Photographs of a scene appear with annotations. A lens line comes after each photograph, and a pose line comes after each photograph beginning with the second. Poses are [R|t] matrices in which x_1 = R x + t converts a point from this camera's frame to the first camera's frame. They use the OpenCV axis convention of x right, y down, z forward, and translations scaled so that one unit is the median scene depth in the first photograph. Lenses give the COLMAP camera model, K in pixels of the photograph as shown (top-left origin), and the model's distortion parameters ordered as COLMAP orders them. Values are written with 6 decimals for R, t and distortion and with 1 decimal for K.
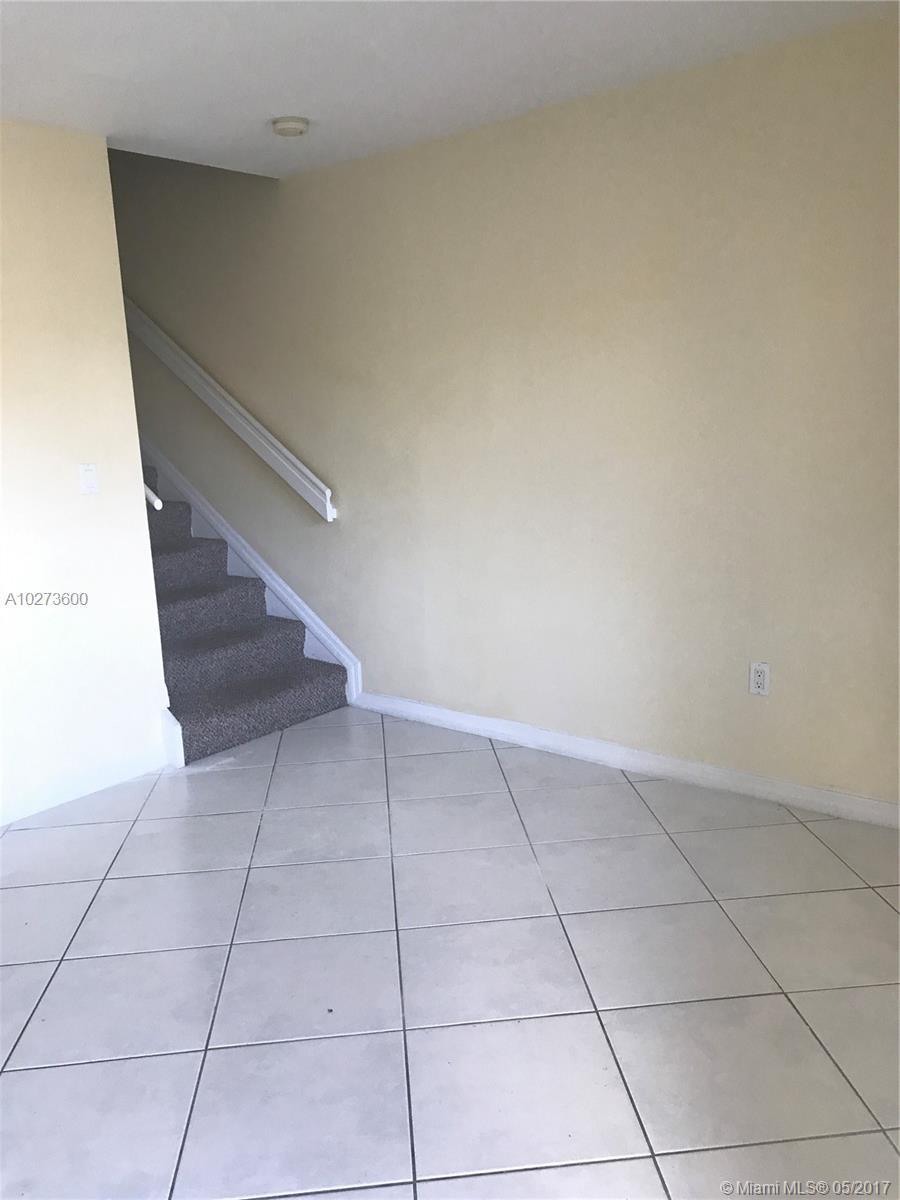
lens RADIAL K [[985.2, 0, 450.0], [0, 985.2, 600.0], [0, 0, 1]] dist [-0.000012, -0.000200]
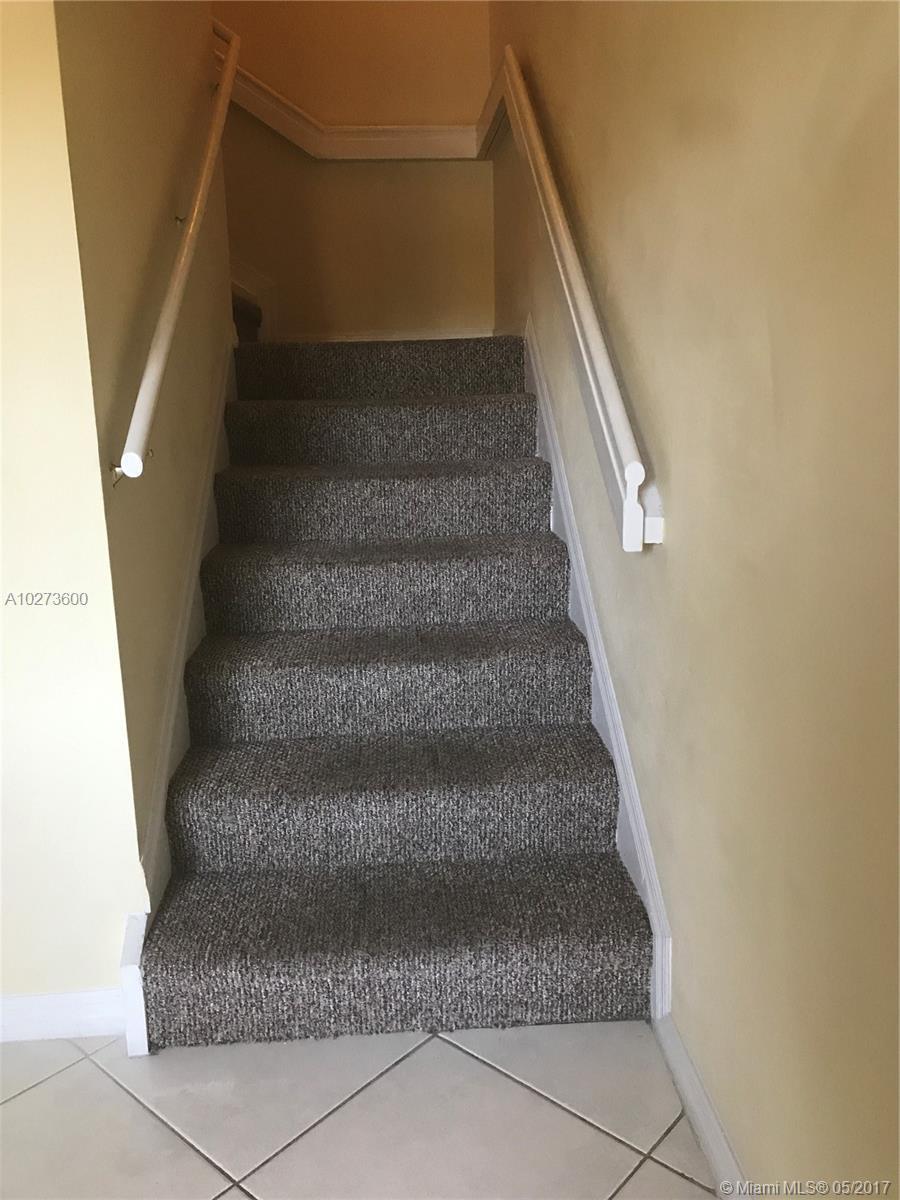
lens RADIAL K [[914.2, 0, 450.0], [0, 914.2, 600.0], [0, 0, 1]] dist [-0.002764, -0.001482]
pose [[0.677012, 0.182158, -0.713073, 0.080832], [-0.140604, 0.983053, 0.117633, -0.100907], [0.722416, 0.020622, 0.691151, 0.799473]]
